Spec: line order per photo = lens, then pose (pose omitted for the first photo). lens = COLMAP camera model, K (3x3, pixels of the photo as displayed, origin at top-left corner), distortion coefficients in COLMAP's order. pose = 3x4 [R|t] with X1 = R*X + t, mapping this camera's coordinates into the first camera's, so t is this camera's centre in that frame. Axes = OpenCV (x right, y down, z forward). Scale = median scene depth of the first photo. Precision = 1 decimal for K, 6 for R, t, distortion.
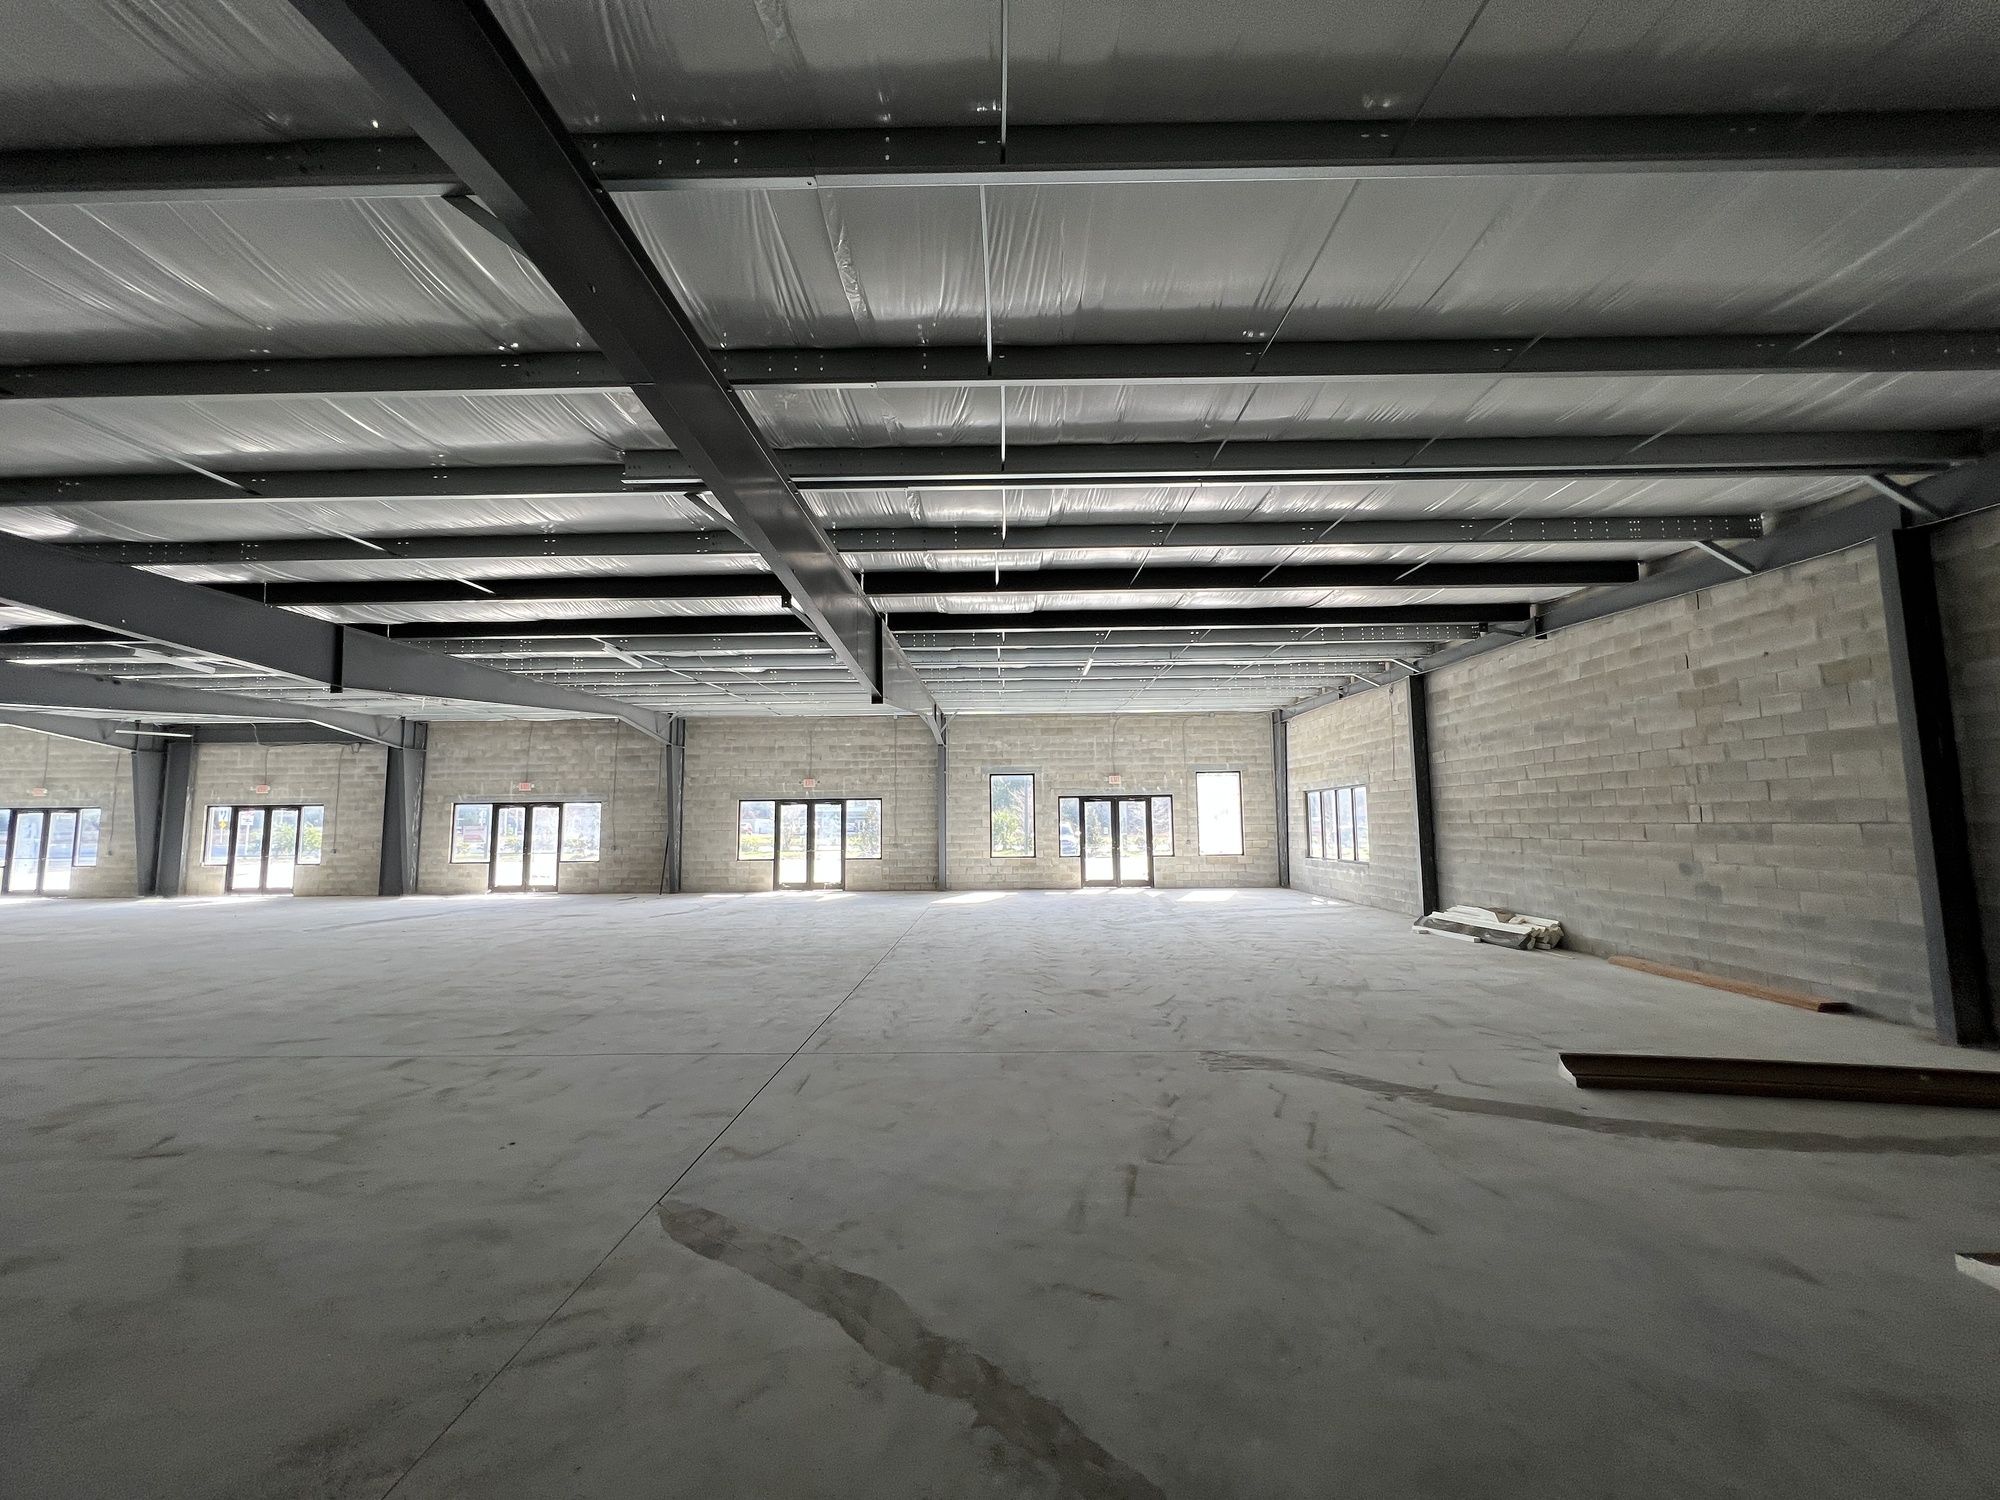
lens RADIAL K [[812.9, 0, 1084.3], [0, 812.9, 752.2], [0, 0, 1]] dist [-0.002317, 0.000796]
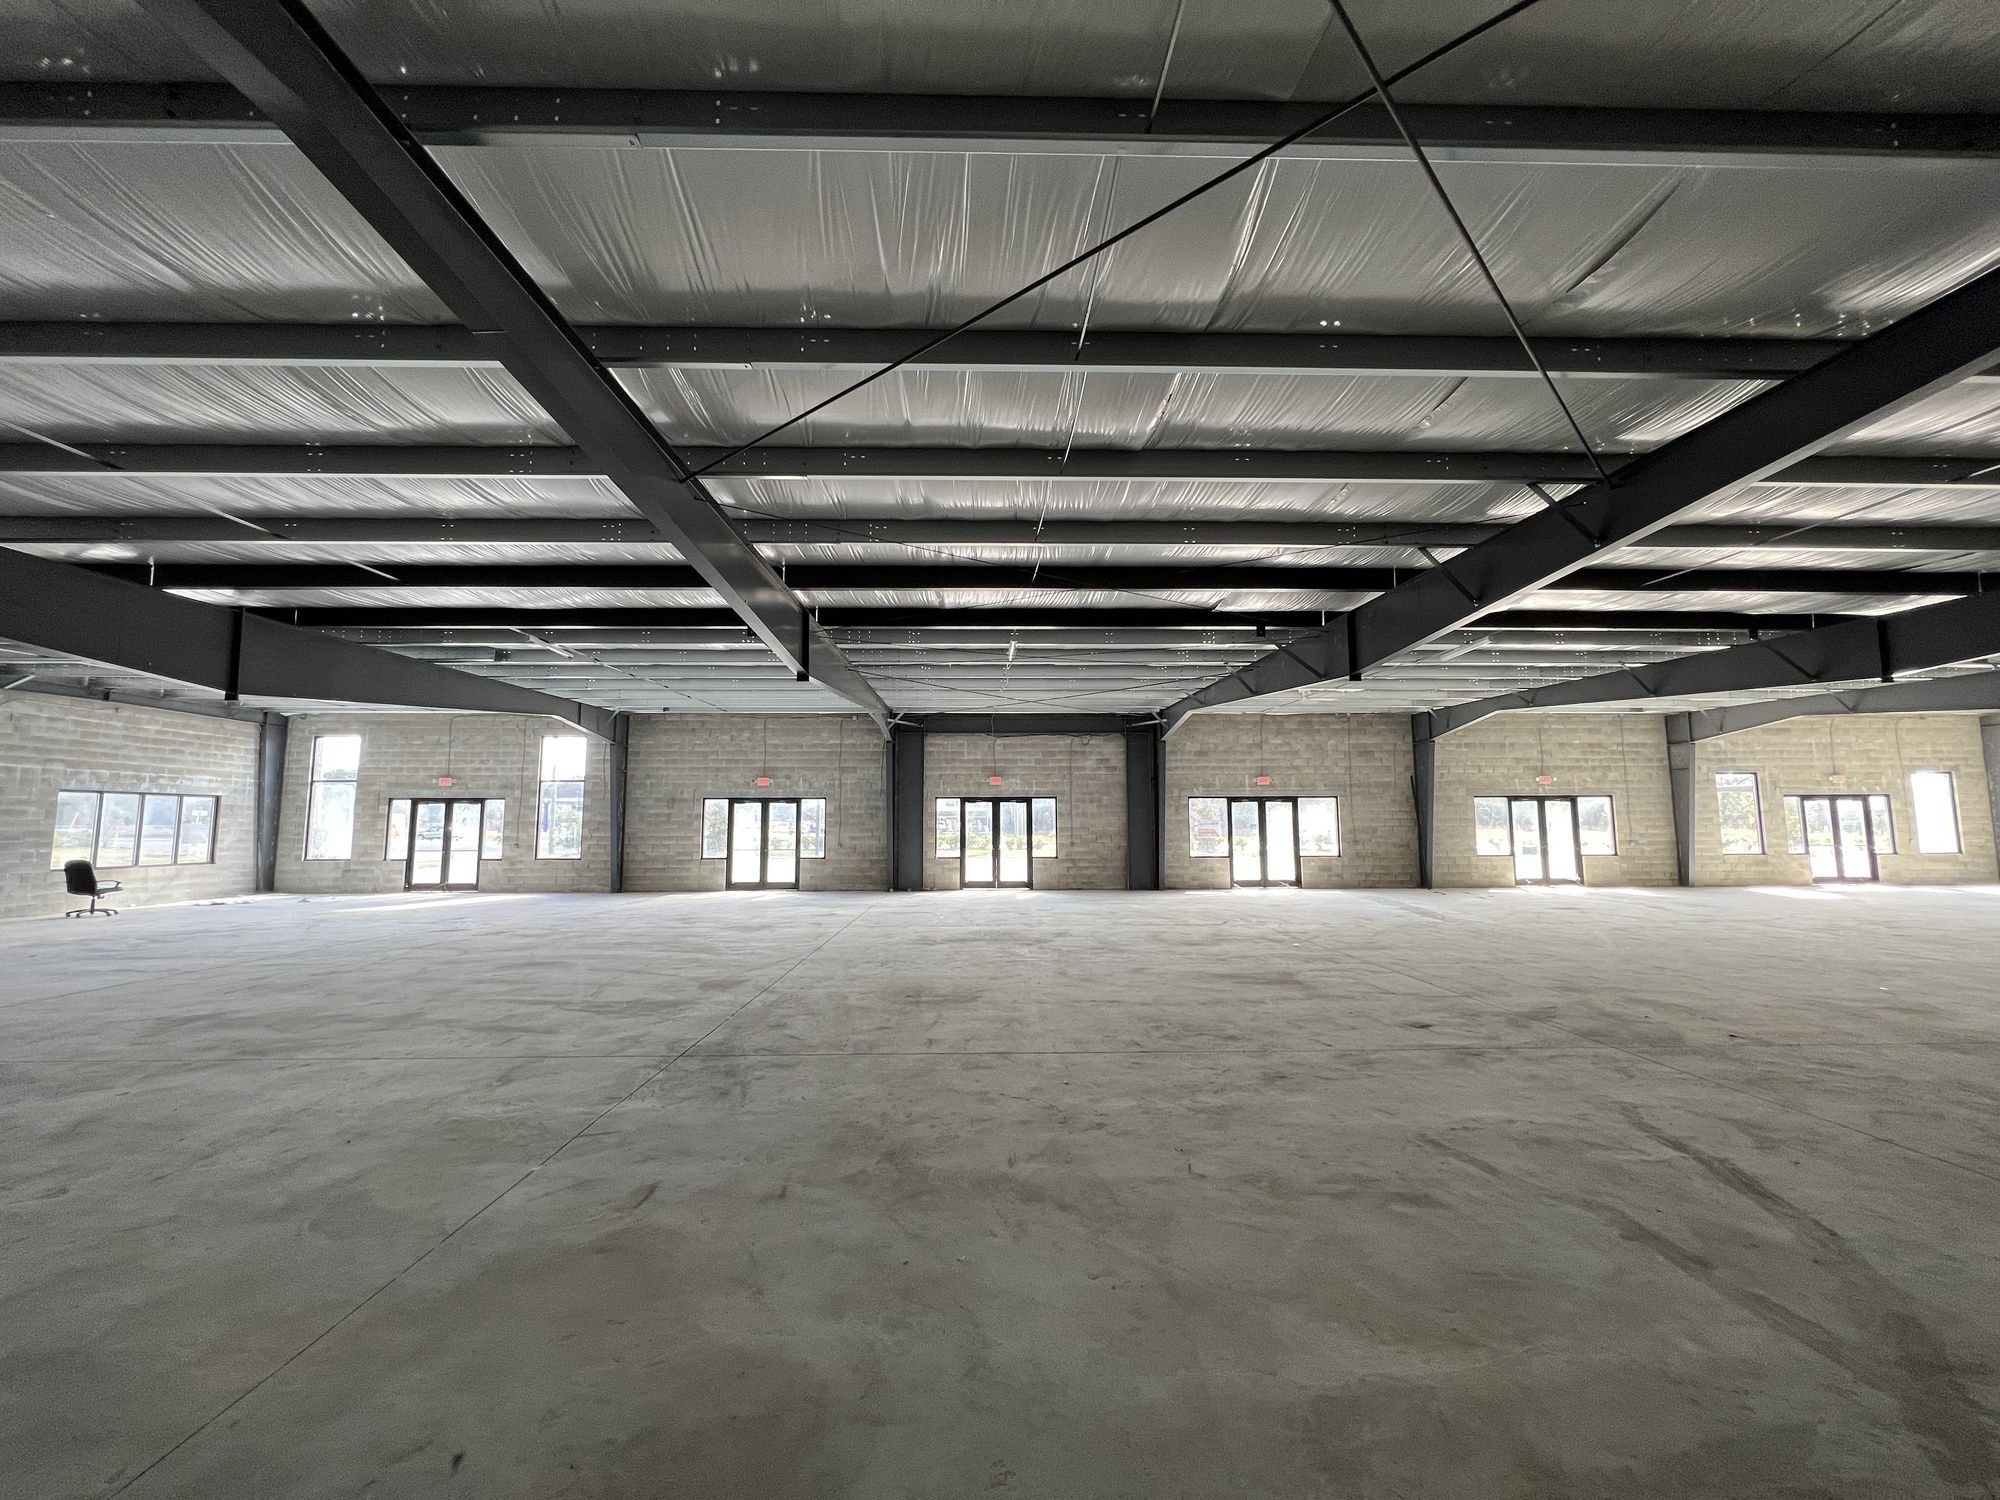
lens RADIAL K [[812.9, 0, 971.6], [0, 812.9, 797.8], [0, 0, 1]] dist [-0.002317, 0.000796]
pose [[0.999165, 0.008265, 0.040010, -1.075517], [-0.010513, 0.998358, 0.056309, 0.010951], [-0.039479, -0.056683, 0.997611, 0.024399]]
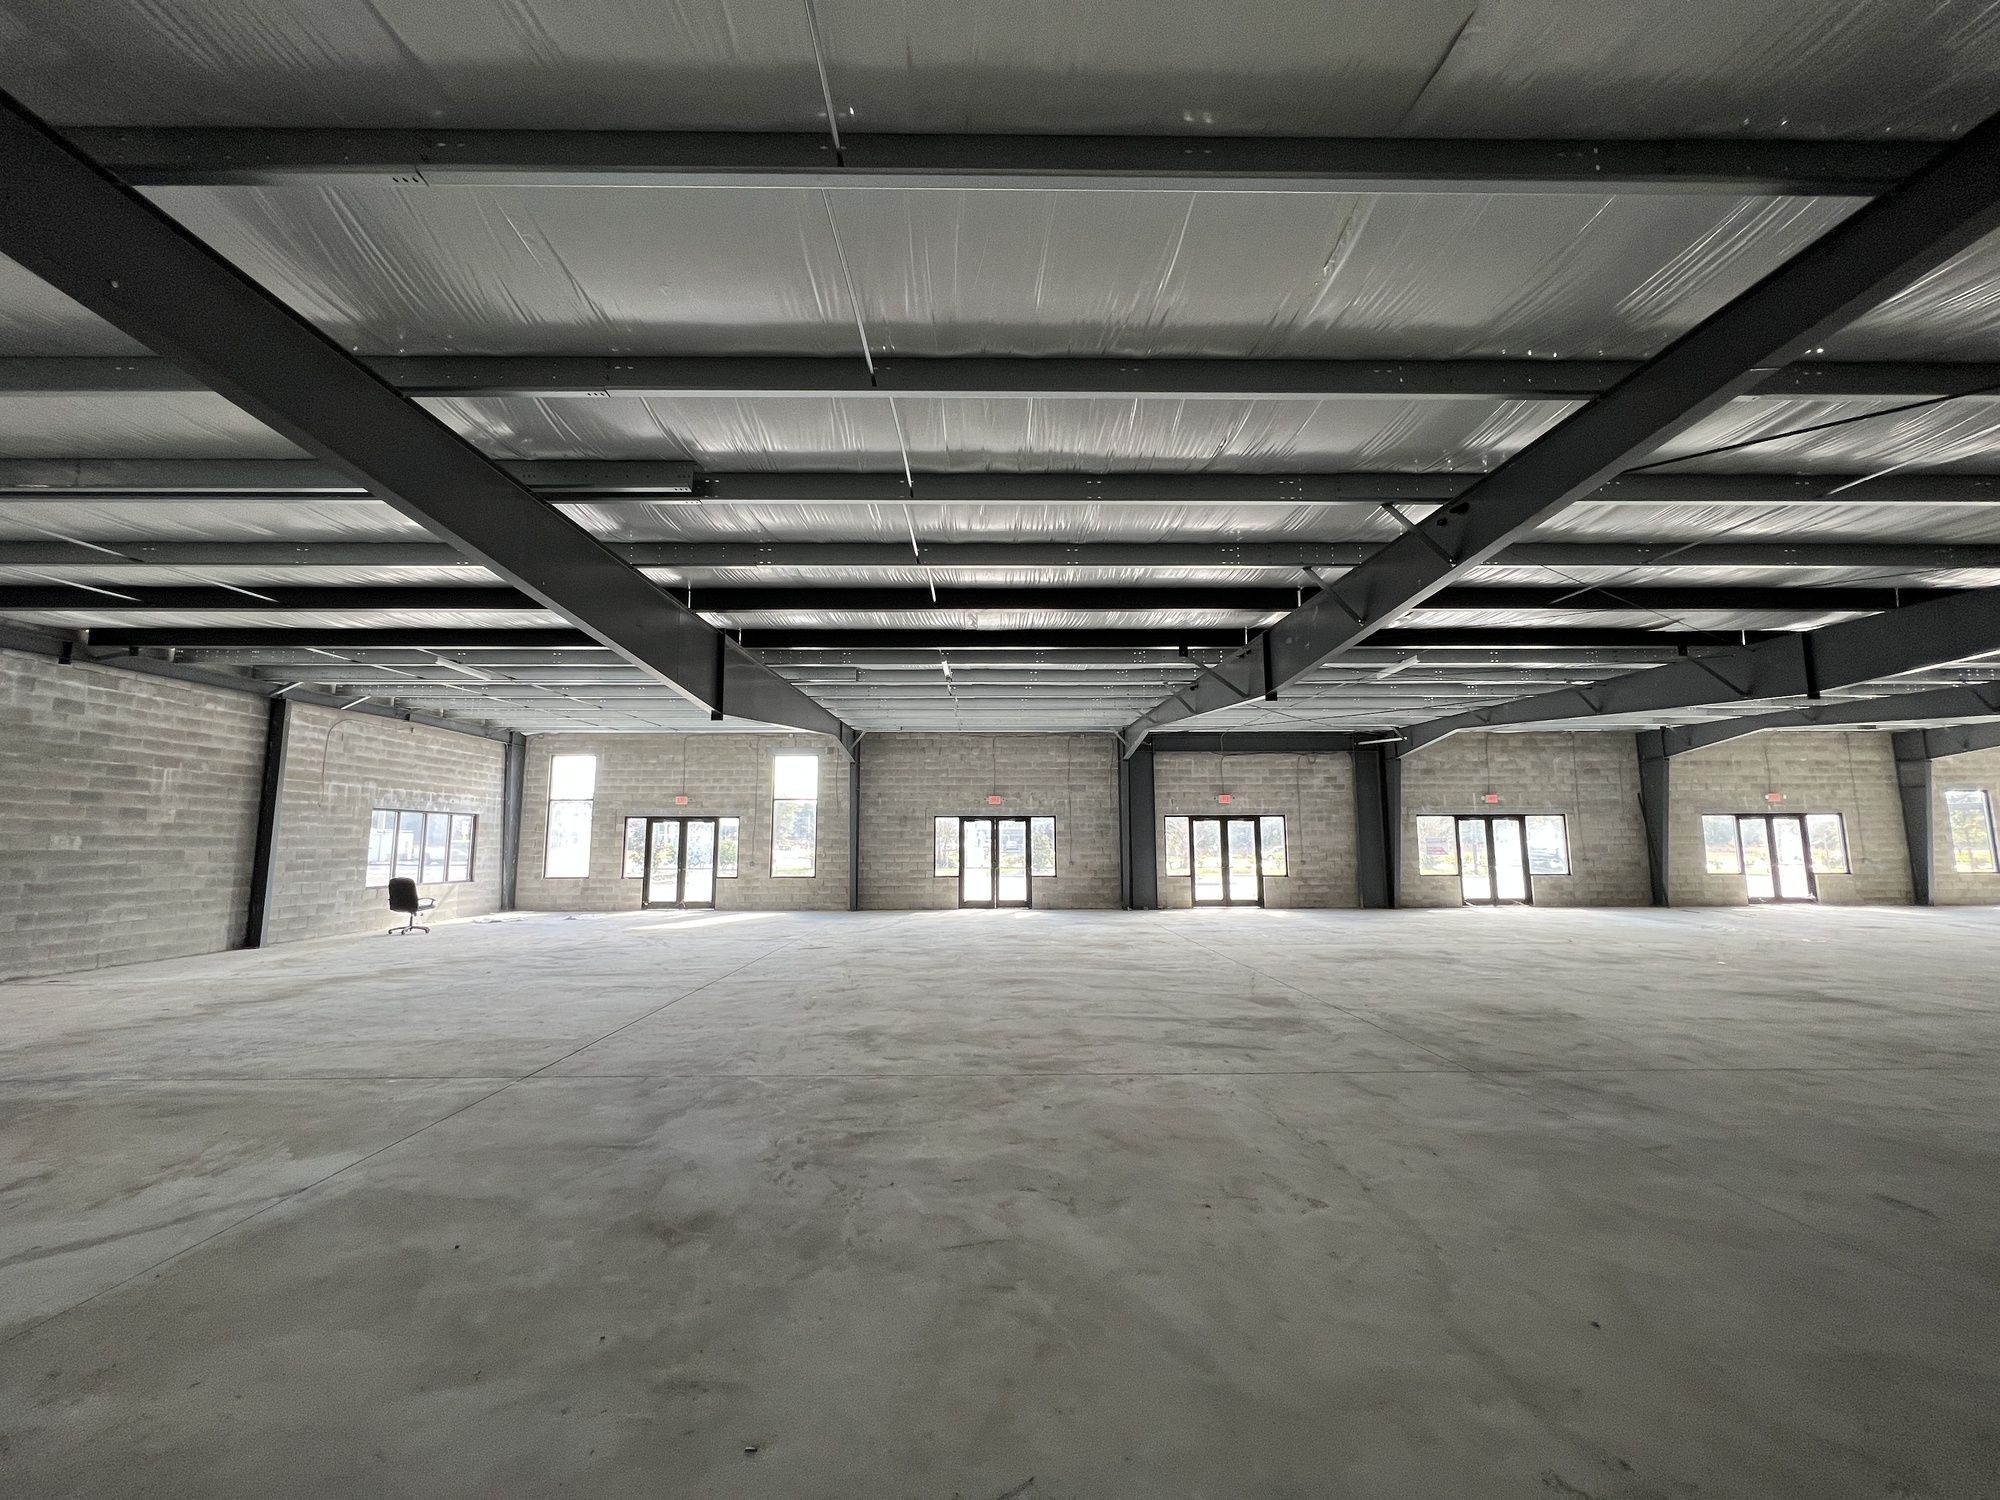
lens RADIAL K [[812.9, 0, 966.1], [0, 812.9, 788.9], [0, 0, 1]] dist [-0.002317, 0.000796]
pose [[0.999583, 0.008635, 0.027555, -1.345458], [-0.009238, 0.999719, 0.021812, 0.014565], [-0.027359, -0.022057, 0.999382, 0.029029]]
